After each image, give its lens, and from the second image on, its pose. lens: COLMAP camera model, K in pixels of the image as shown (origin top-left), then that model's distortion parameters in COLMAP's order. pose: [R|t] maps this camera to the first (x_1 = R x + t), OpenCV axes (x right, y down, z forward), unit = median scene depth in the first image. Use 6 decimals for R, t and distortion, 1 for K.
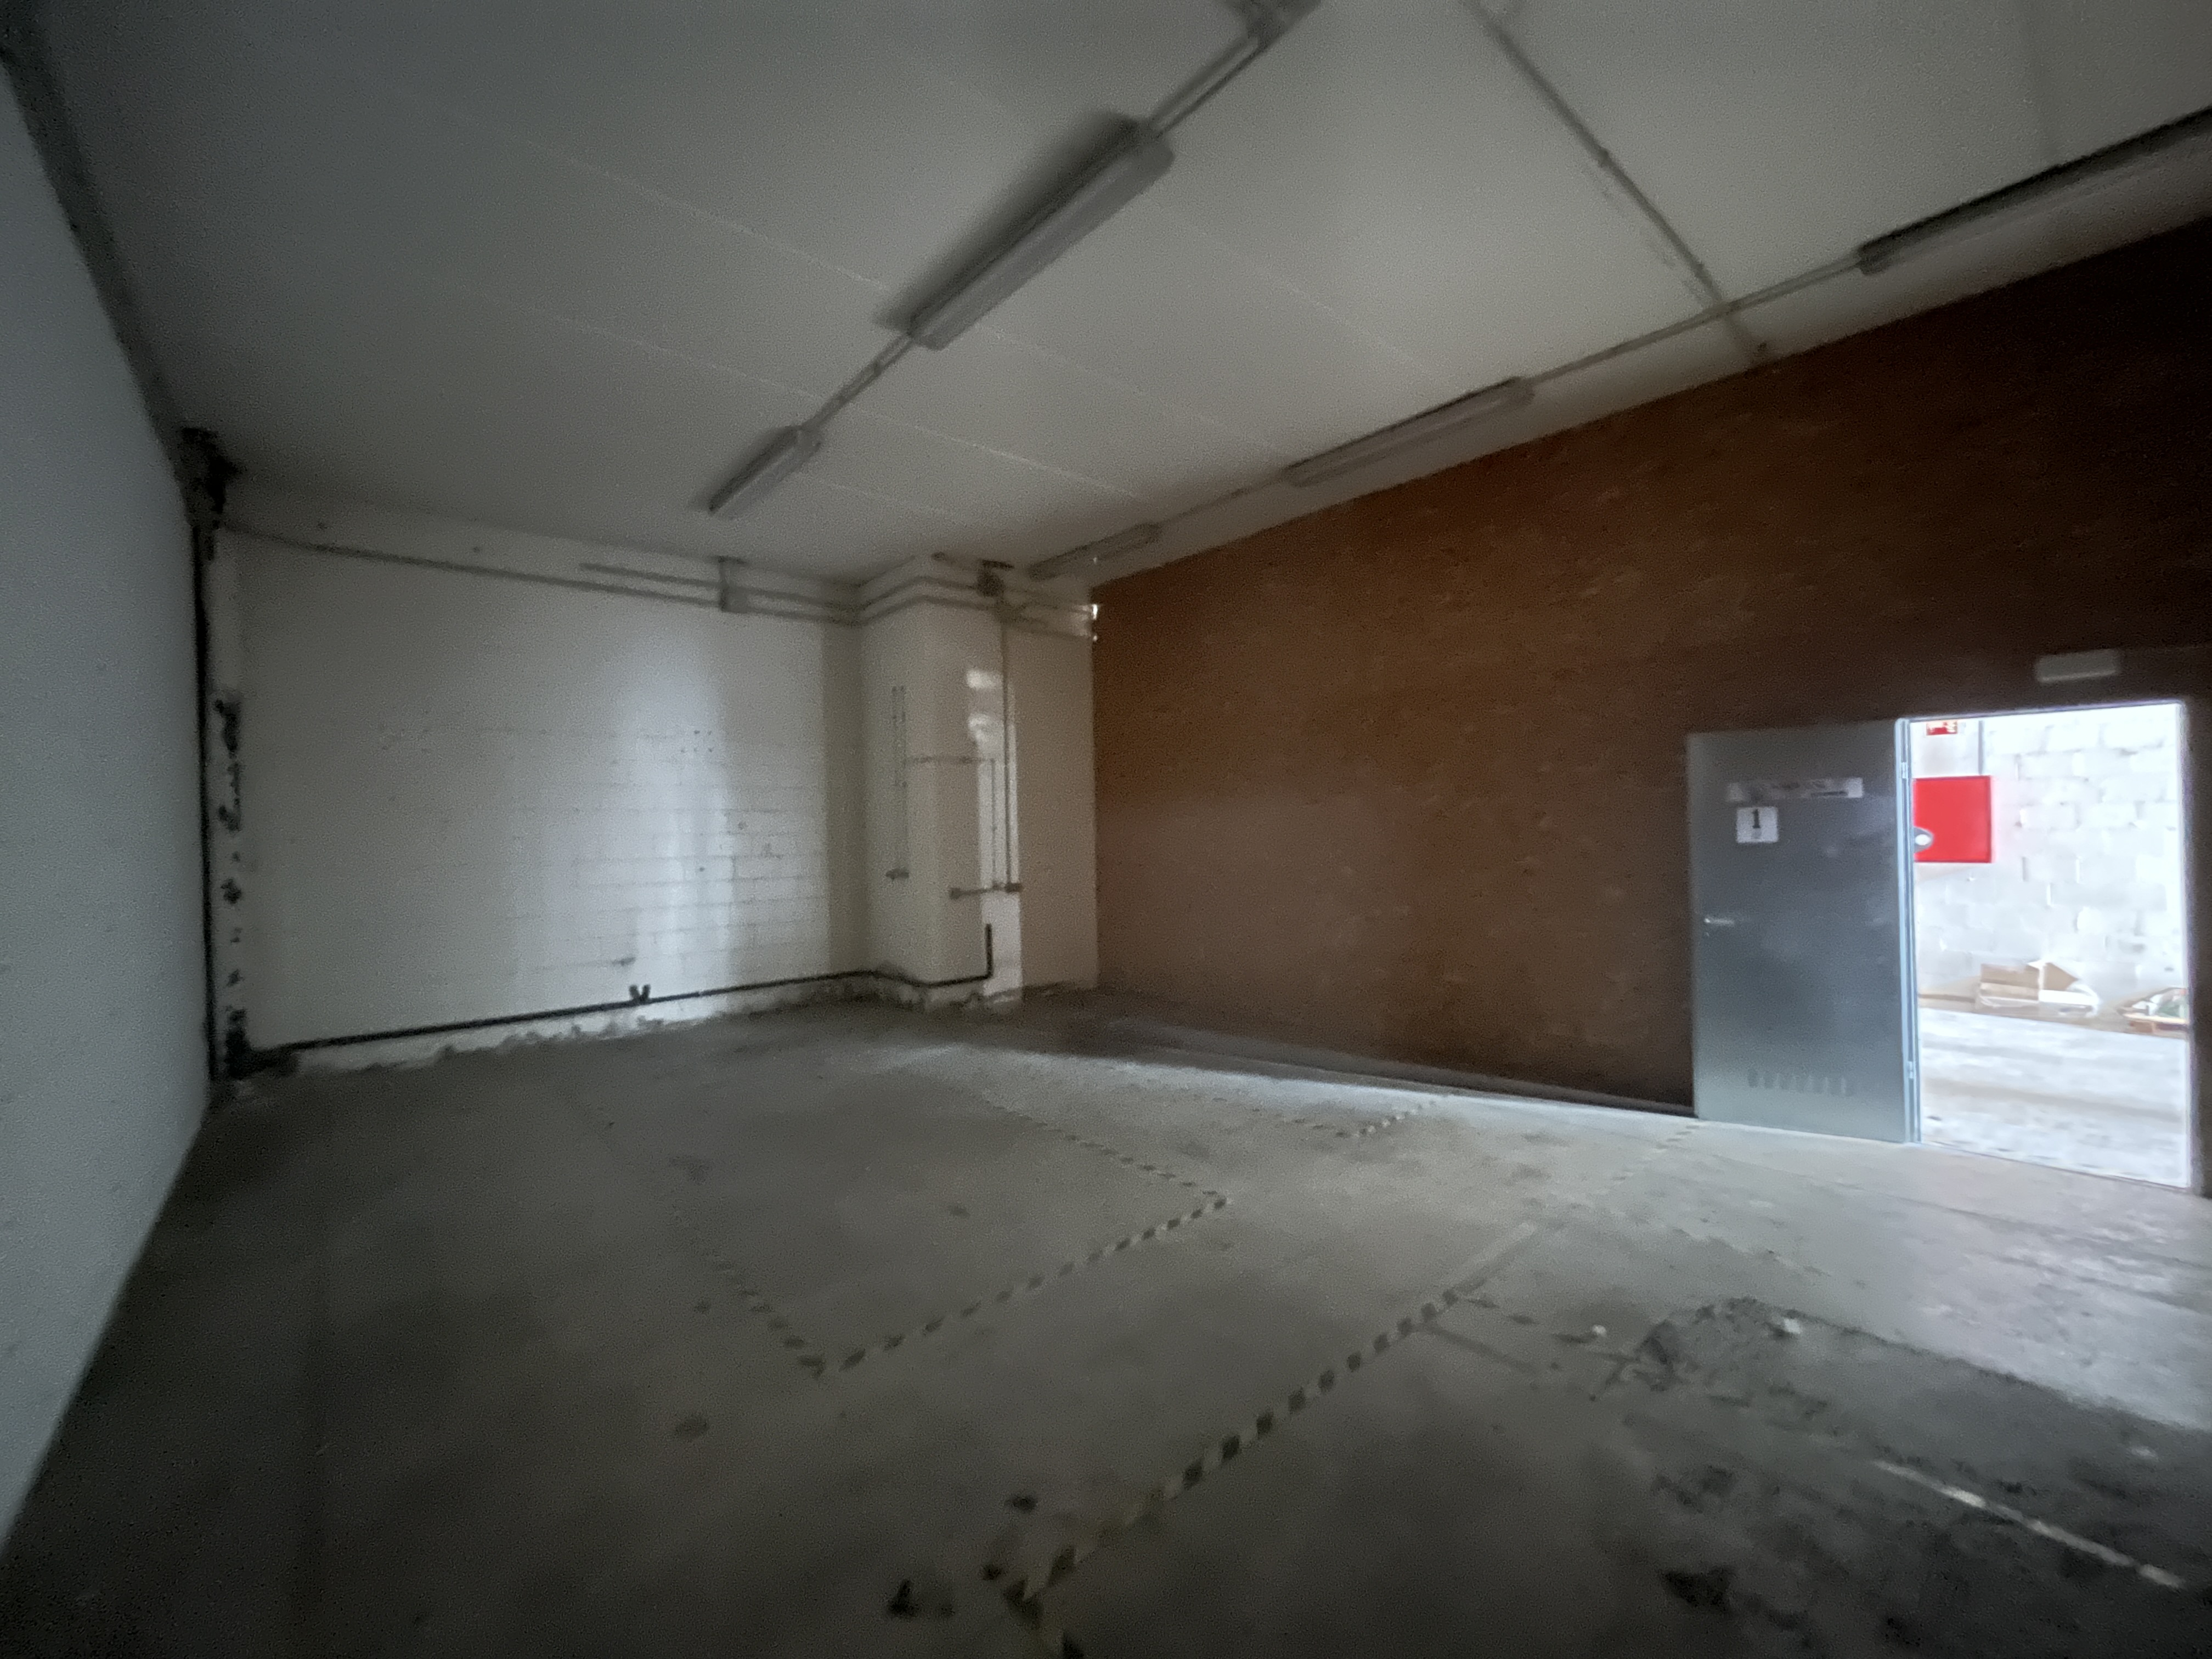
lens RADIAL K [[896.9, 0, 1096.7], [0, 896.9, 829.4], [0, 0, 1]] dist [-0.002265, -0.000610]
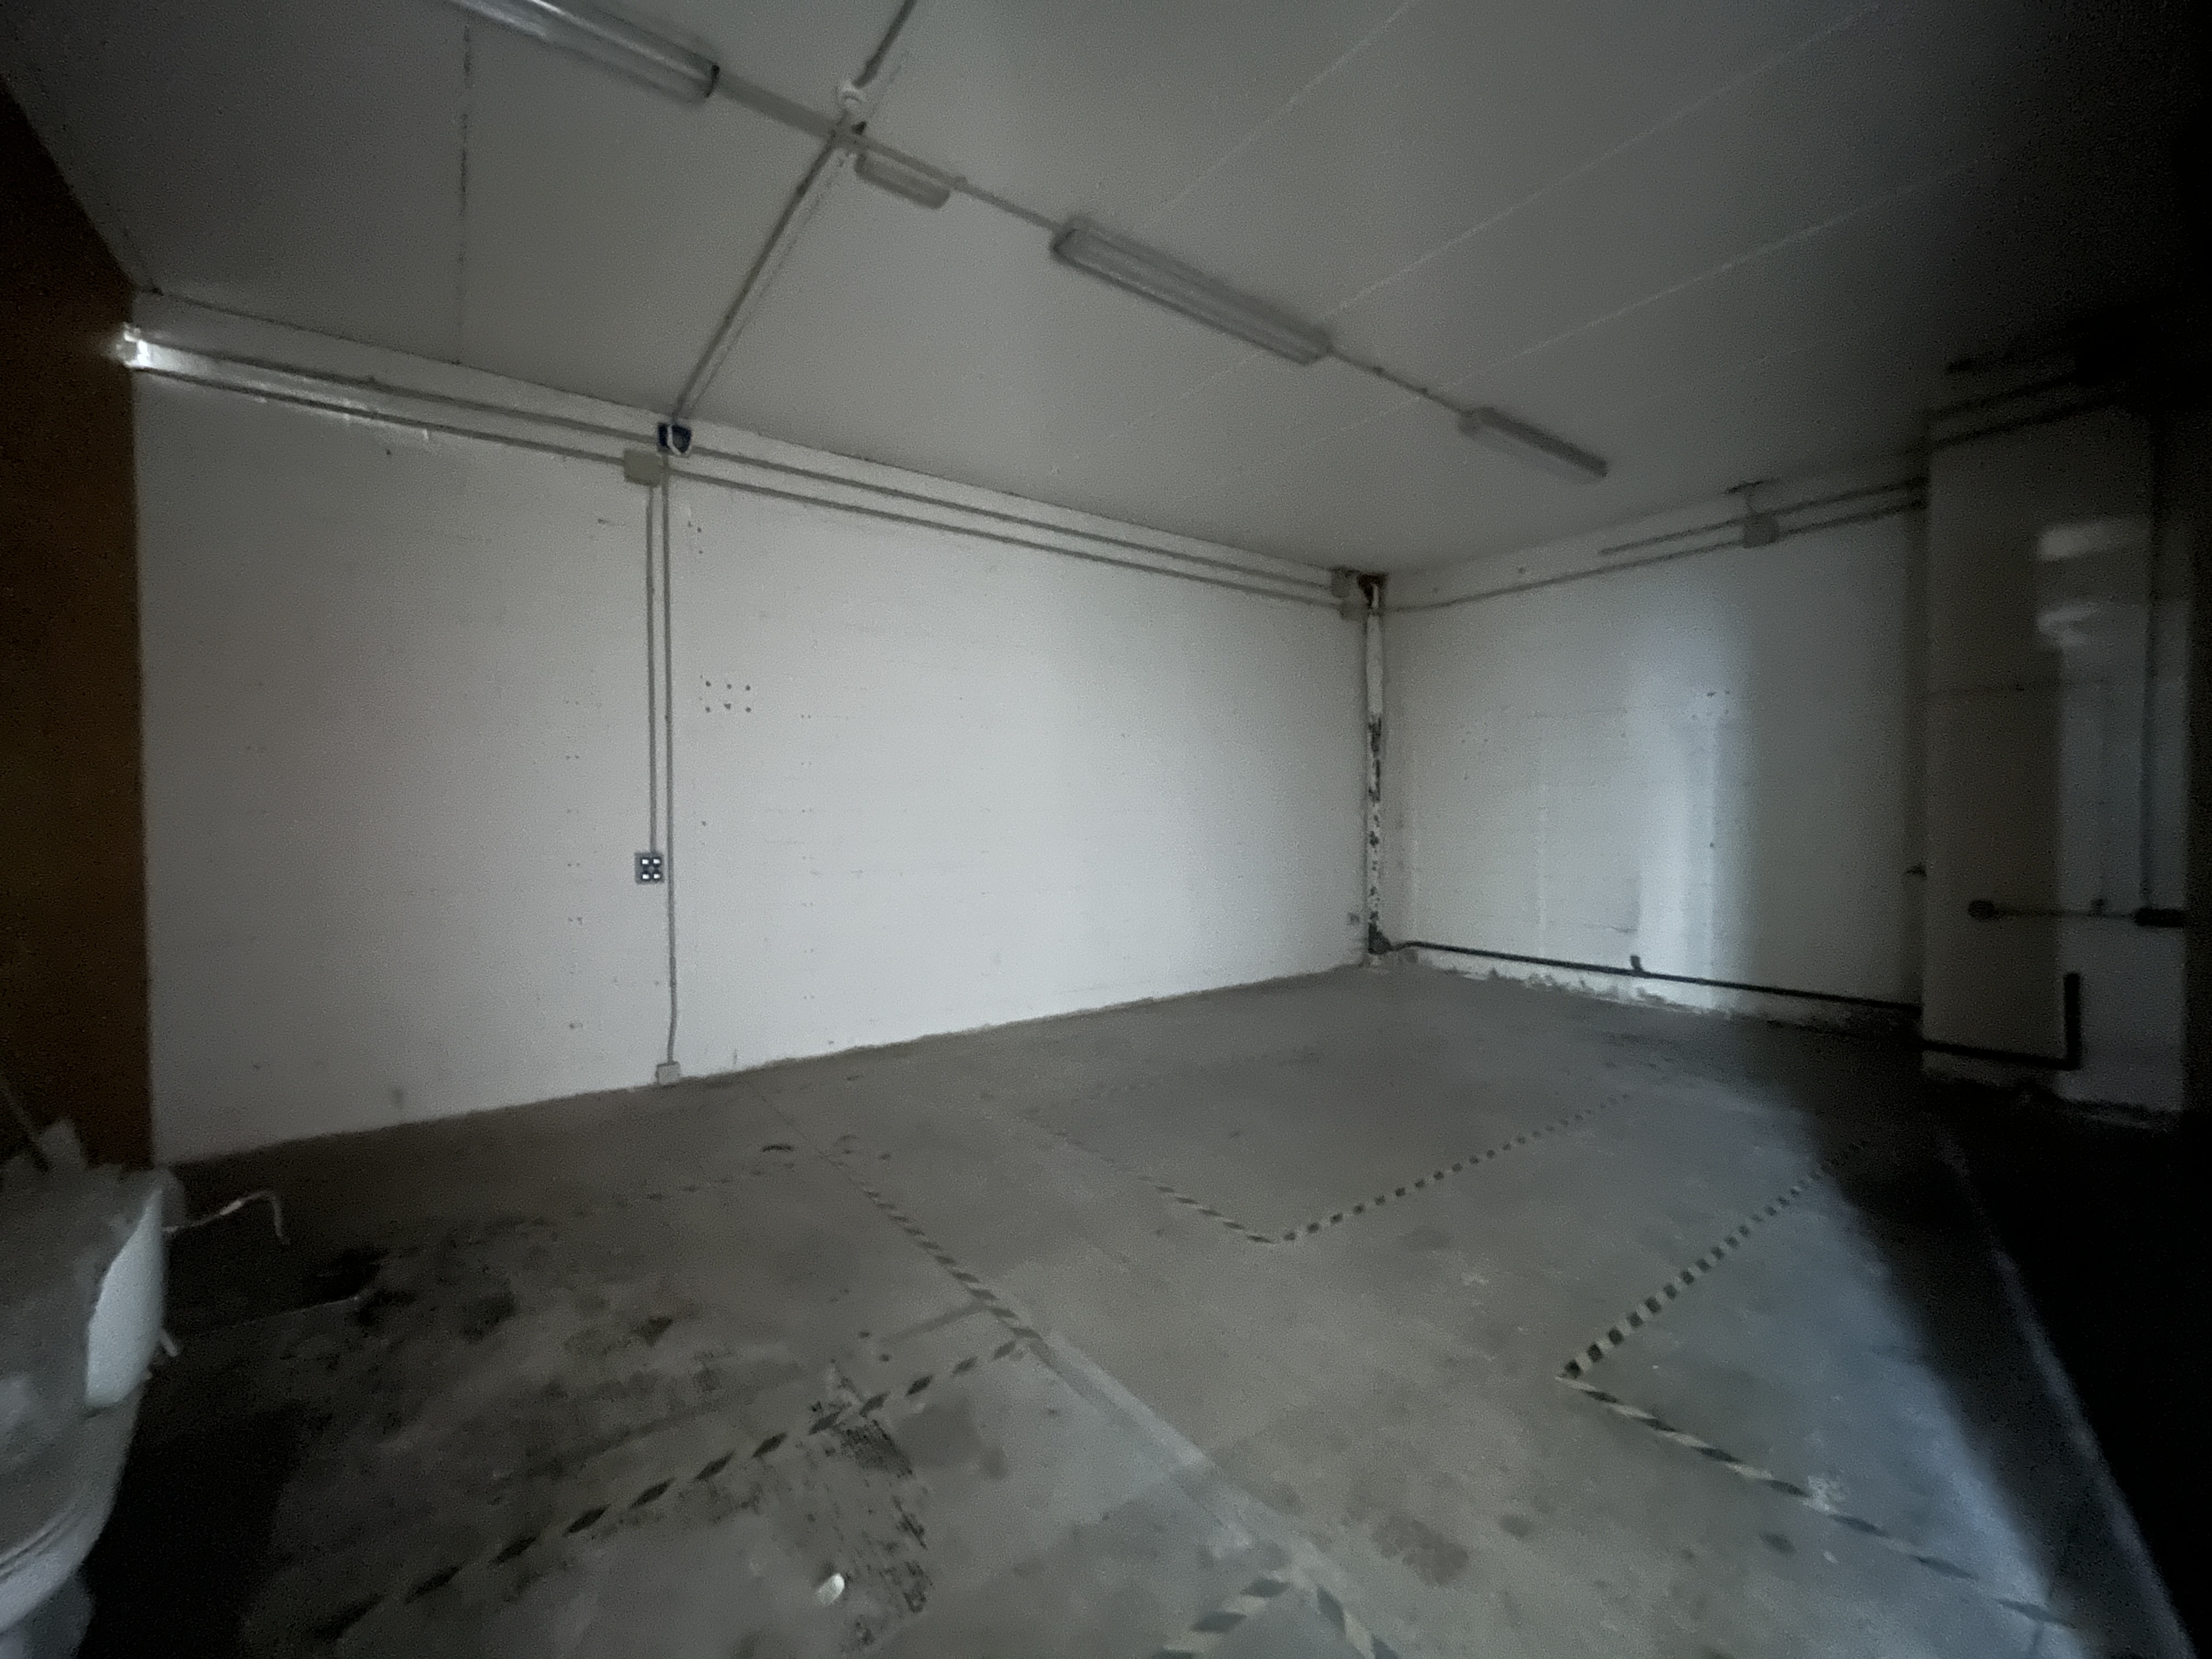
lens RADIAL K [[896.9, 0, 1096.4], [0, 896.9, 826.6], [0, 0, 1]] dist [-0.002265, -0.000610]
pose [[-0.077414, 0.037306, -0.996301, 0.541803], [0.007403, 0.999294, 0.036842, -0.013363], [0.996972, -0.004524, -0.077635, 0.482526]]
